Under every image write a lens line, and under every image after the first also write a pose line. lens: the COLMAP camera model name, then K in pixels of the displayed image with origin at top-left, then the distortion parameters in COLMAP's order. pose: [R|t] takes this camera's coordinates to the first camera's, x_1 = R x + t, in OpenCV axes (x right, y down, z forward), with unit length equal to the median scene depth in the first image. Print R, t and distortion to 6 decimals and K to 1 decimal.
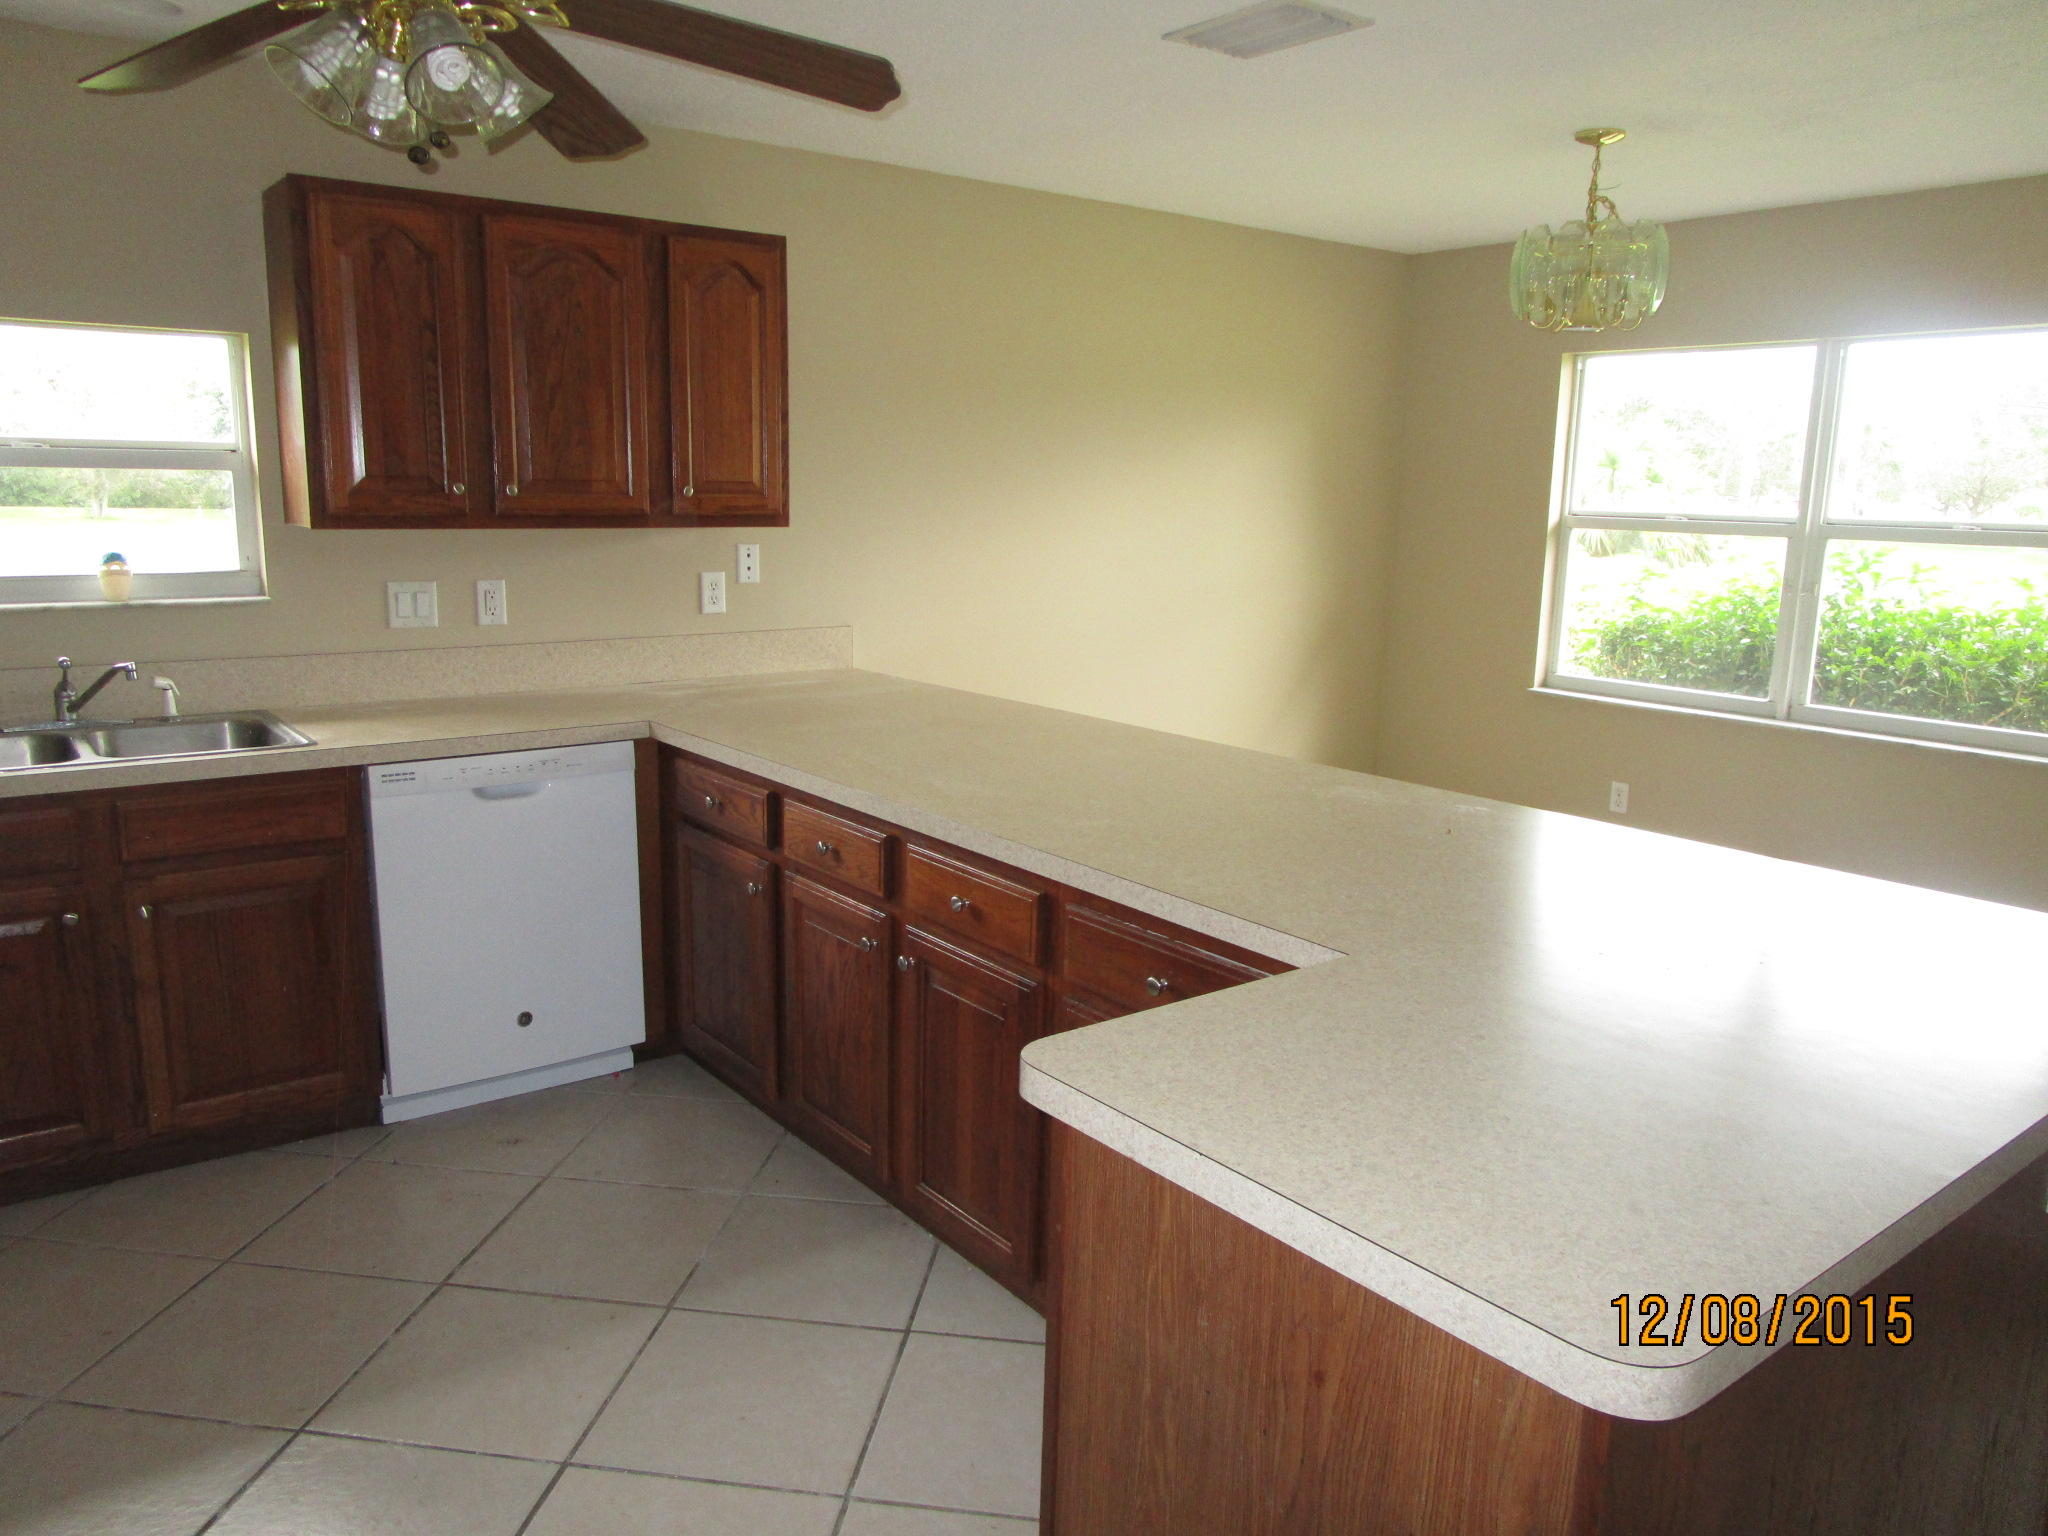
lens RADIAL K [[1445.5, 0, 1014.5], [0, 1445.5, 772.5], [0, 0, 1]] dist [-0.040350, 0.022239]
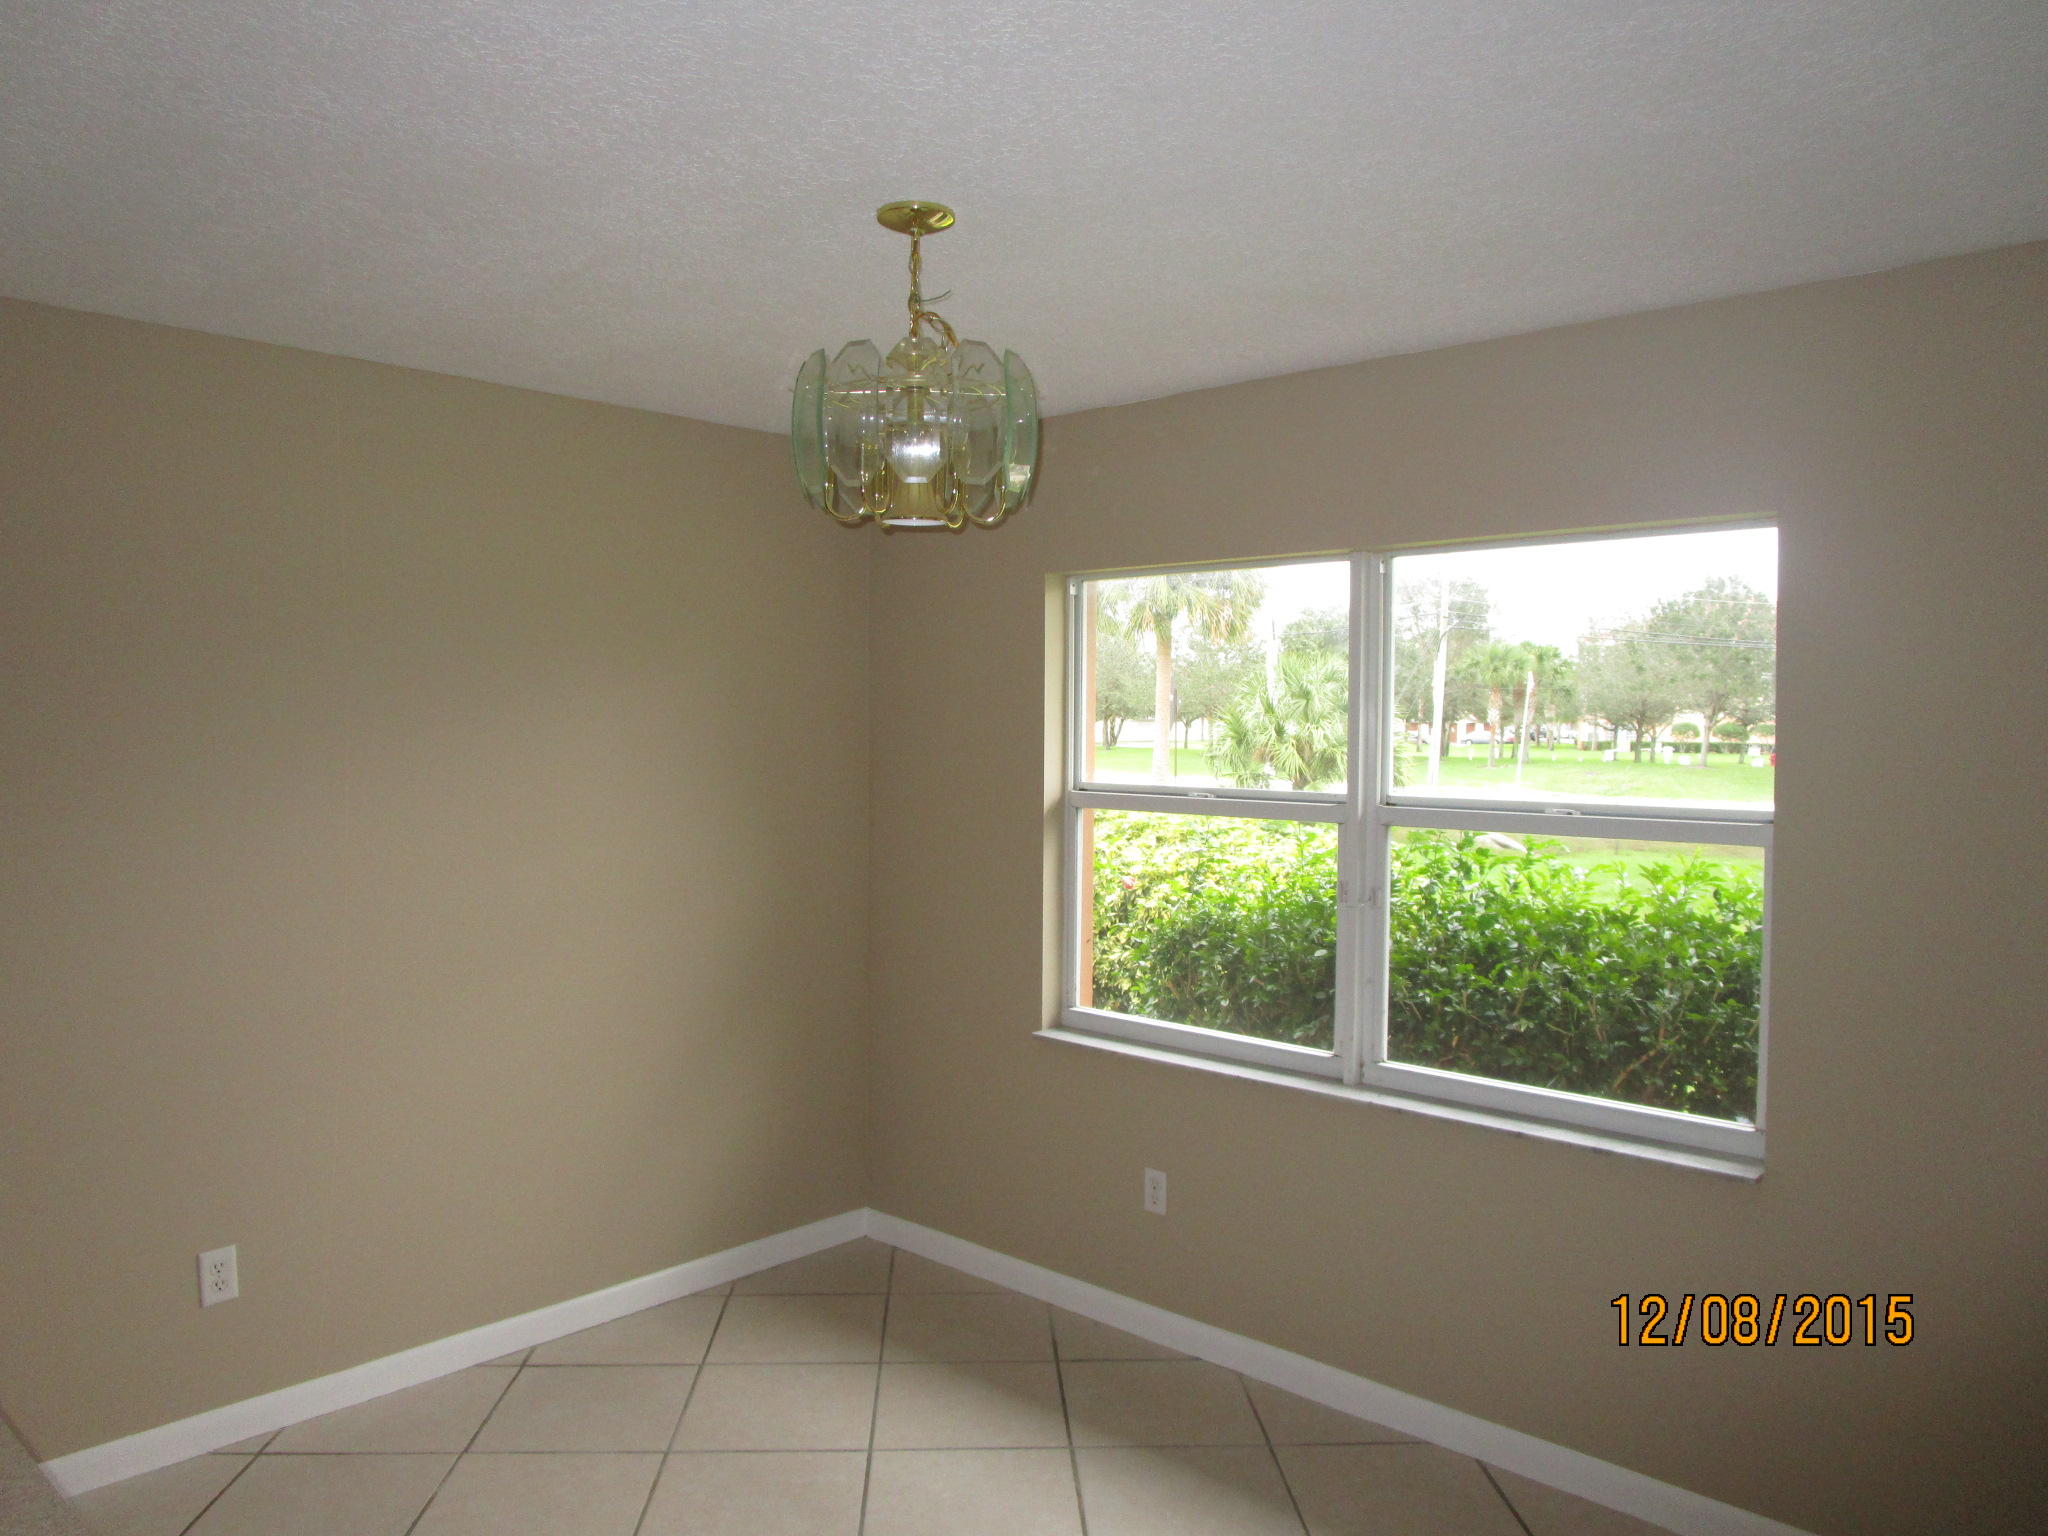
lens RADIAL K [[1445.5, 0, 1014.5], [0, 1445.5, 772.5], [0, 0, 1]] dist [-0.040350, 0.022239]
pose [[0.984987, -0.018394, 0.171648, 0.247901], [0.045230, 0.987071, -0.153770, -0.082523], [-0.166600, 0.159225, 0.973084, 0.312627]]
